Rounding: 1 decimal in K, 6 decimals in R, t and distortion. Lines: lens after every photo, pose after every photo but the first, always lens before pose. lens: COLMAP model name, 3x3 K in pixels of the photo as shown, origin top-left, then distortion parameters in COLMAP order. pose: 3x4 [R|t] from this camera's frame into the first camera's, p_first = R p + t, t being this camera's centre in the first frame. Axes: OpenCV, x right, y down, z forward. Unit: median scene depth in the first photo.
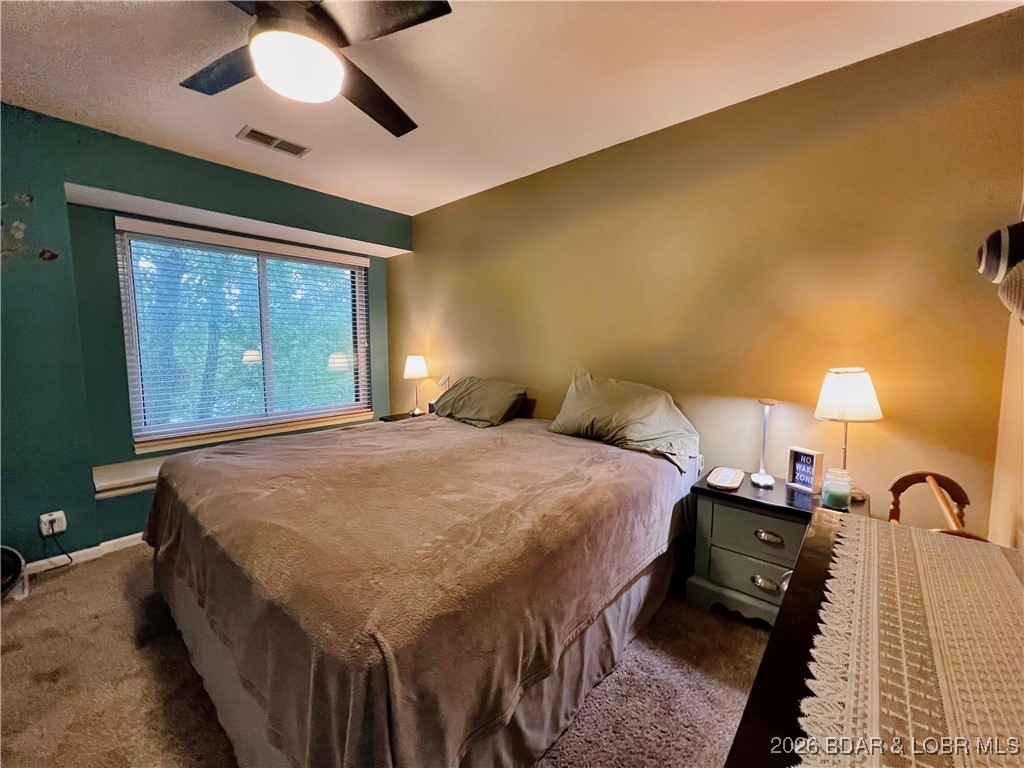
lens RADIAL K [[408.3, 0, 510.0], [0, 408.3, 380.7], [0, 0, 1]] dist [0.002483, -0.000217]
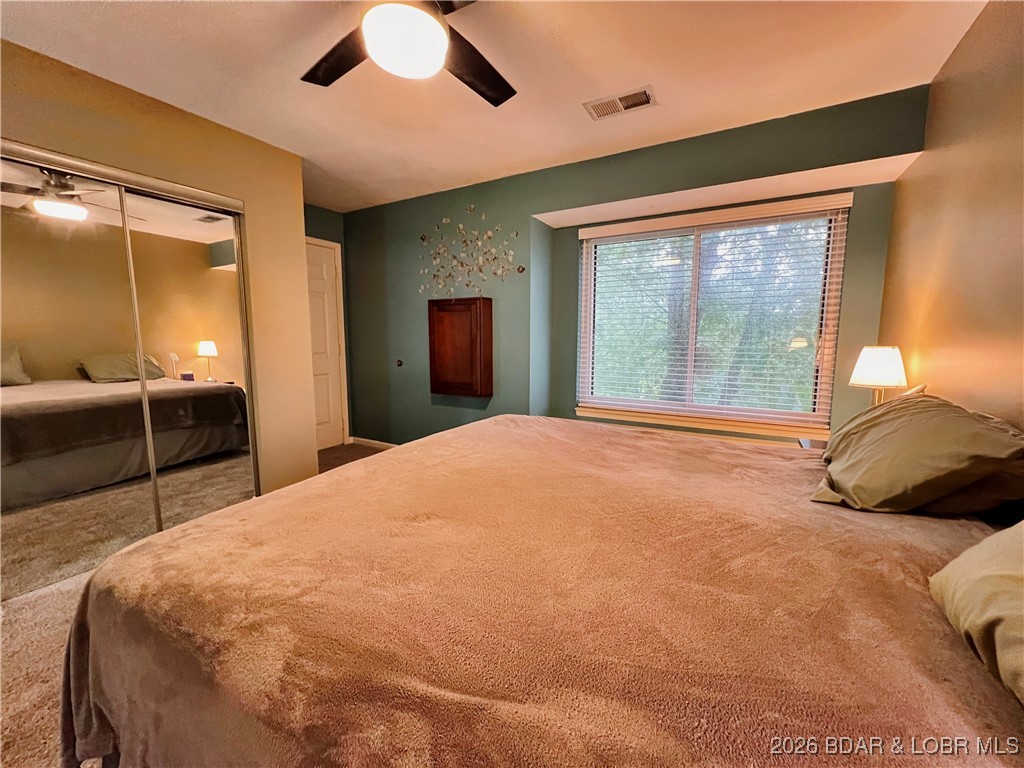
lens RADIAL K [[408.3, 0, 510.0], [0, 408.3, 380.7], [0, 0, 1]] dist [0.002483, -0.000217]
pose [[0.198738, 0.110608, -0.973791, 0.283973], [-0.089155, 0.991531, 0.094428, -0.030300], [0.975989, 0.068052, 0.206916, 0.525944]]
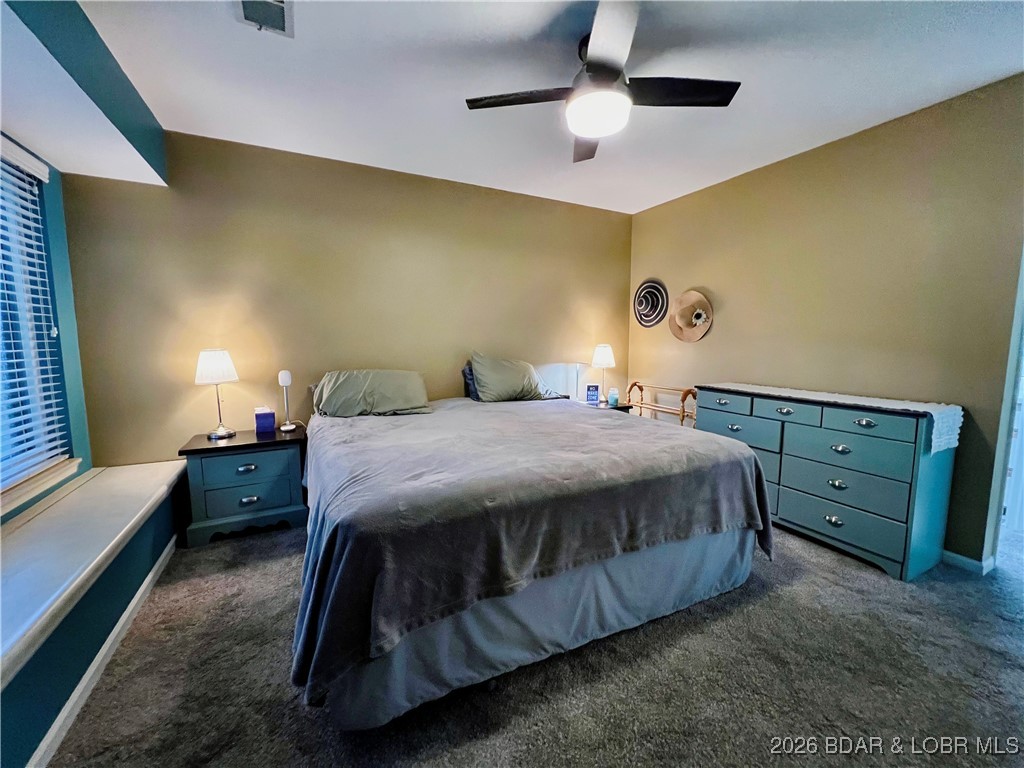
lens RADIAL K [[408.3, 0, 510.0], [0, 408.3, 380.7], [0, 0, 1]] dist [0.002483, -0.000217]
pose [[0.368430, -0.099310, 0.924336, -0.911763], [0.085346, 0.993692, 0.072743, -0.024060], [-0.925730, 0.052088, 0.374581, 0.400983]]
